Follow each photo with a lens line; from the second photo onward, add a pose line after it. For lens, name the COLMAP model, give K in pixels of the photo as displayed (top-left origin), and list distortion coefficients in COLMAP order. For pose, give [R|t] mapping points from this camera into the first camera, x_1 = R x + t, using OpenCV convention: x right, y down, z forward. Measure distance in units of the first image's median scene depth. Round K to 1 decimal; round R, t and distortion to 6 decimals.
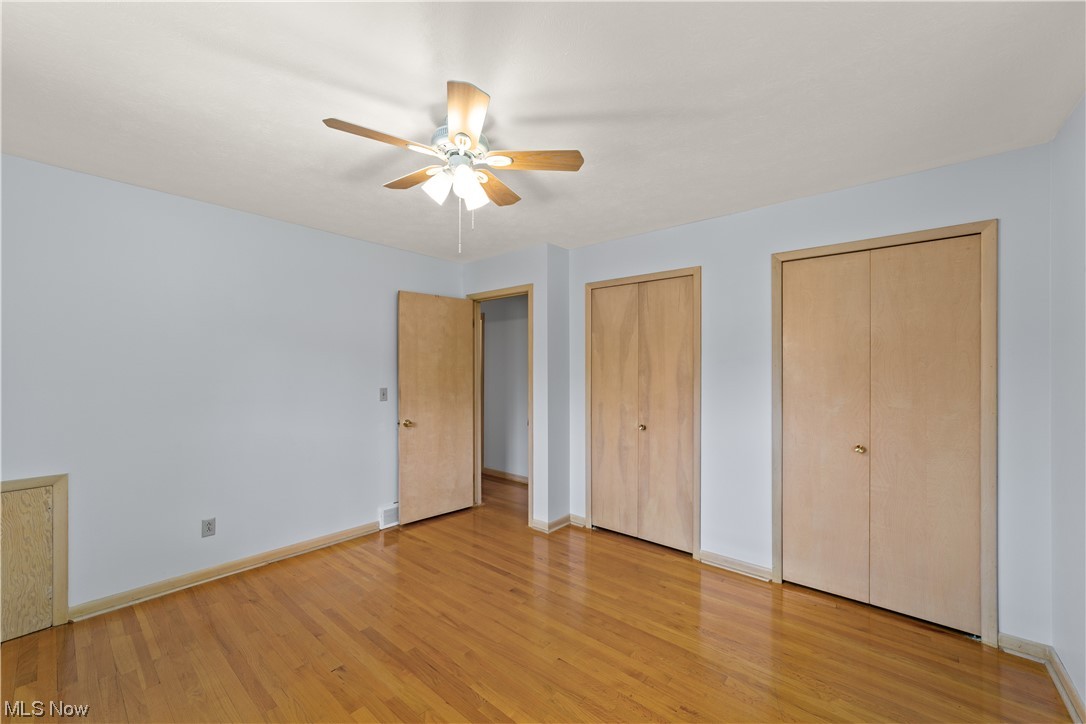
lens RADIAL K [[424.1, 0, 538.6], [0, 424.1, 368.1], [0, 0, 1]] dist [-0.017693, 0.009414]
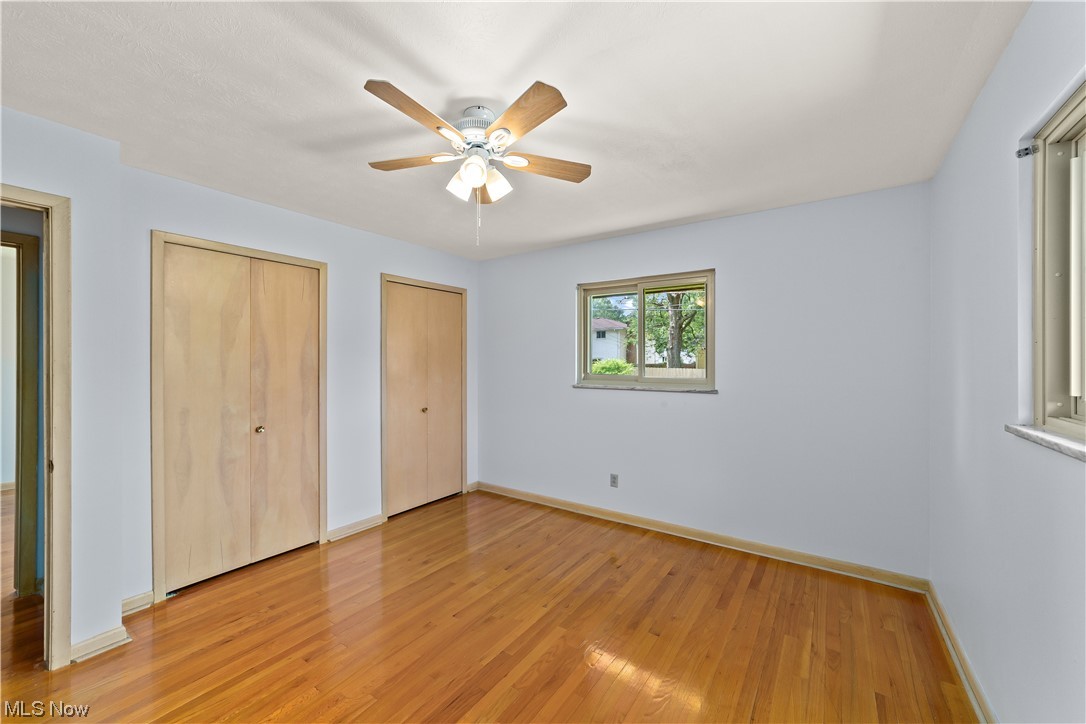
lens RADIAL K [[418.4, 0, 547.3], [0, 418.4, 360.3], [0, 0, 1]] dist [-0.016914, 0.008398]
pose [[-0.107491, -0.001146, 0.994205, -0.673366], [-0.002863, 0.999996, 0.000843, -0.001426], [-0.994202, -0.002756, -0.107494, 0.535140]]
